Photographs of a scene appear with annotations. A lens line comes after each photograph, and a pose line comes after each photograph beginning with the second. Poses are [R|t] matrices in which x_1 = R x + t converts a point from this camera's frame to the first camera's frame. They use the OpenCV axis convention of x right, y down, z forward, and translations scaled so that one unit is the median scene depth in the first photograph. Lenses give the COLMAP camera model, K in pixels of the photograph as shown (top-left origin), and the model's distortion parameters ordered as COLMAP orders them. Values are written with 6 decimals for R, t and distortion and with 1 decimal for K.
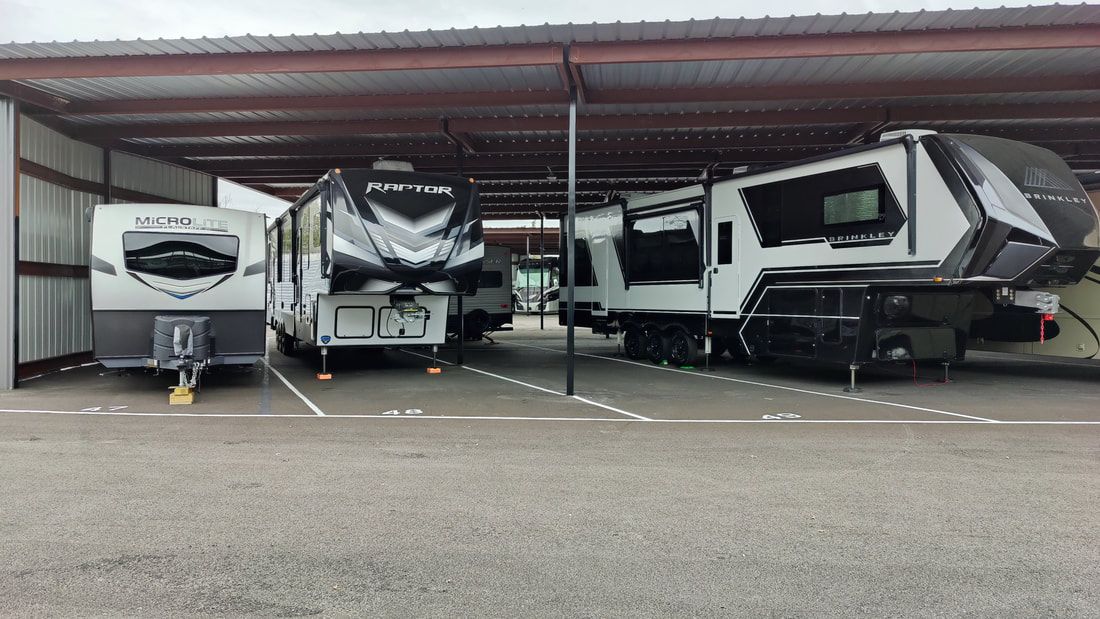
lens RADIAL K [[757.5, 0, 537.2], [0, 757.5, 305.5], [0, 0, 1]] dist [0.015988, 0.003979]
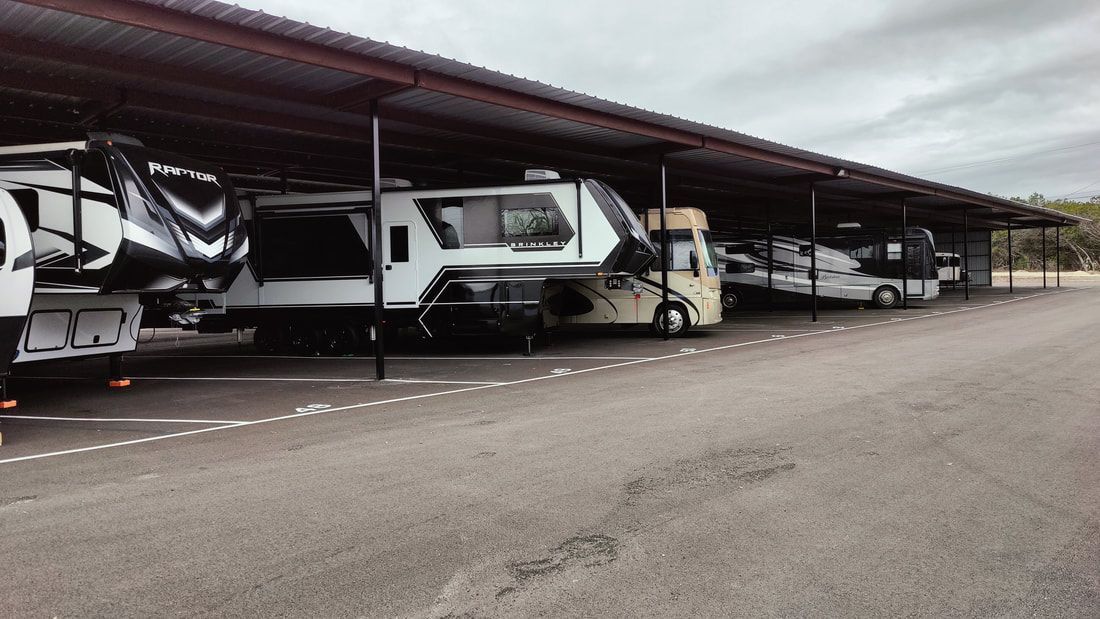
lens RADIAL K [[757.5, 0, 537.2], [0, 757.5, 305.5], [0, 0, 1]] dist [0.015988, 0.003979]
pose [[0.618603, -0.033912, 0.784971, -0.581645], [0.032707, 0.999314, 0.017397, -0.000925], [-0.785023, 0.014912, 0.619288, 0.115294]]
